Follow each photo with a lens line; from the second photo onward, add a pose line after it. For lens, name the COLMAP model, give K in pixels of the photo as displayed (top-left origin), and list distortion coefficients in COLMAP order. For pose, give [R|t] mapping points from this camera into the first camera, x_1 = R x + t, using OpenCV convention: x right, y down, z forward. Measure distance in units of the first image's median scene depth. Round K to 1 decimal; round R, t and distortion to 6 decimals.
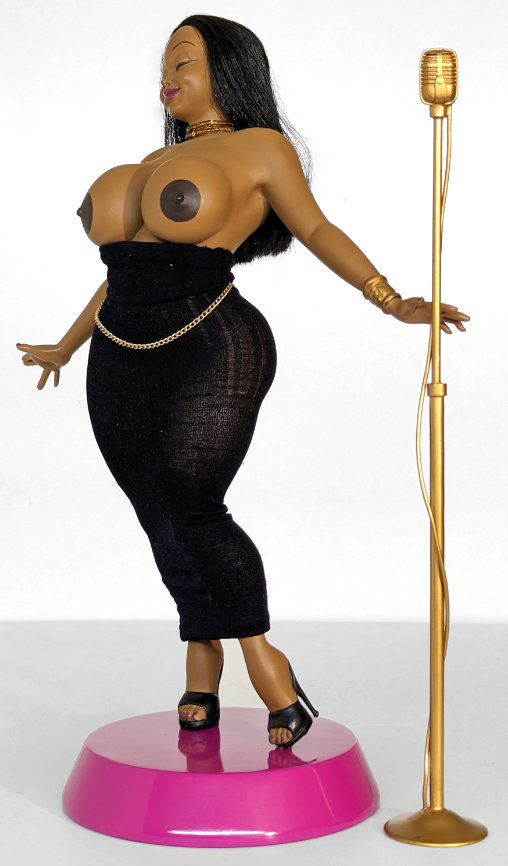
lens RADIAL K [[1471.0, 0, 254.0], [0, 1471.0, 433.0], [0, 0, 1]] dist [0.005409, 0.239605]
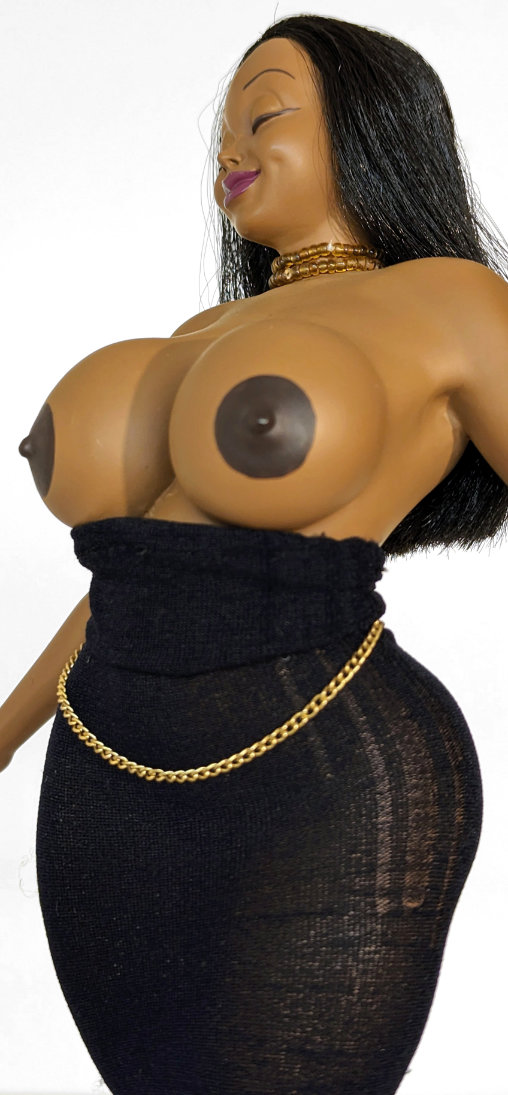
lens RADIAL K [[1463.4, 0, 254.0], [0, 1463.4, 547.5], [0, 0, 1]] dist [0.056237, 0.024566]
pose [[0.999687, 0.012188, -0.021856, -0.042337], [-0.013219, 0.998776, -0.047663, -0.101986], [0.021248, 0.047937, 0.998624, 0.578176]]
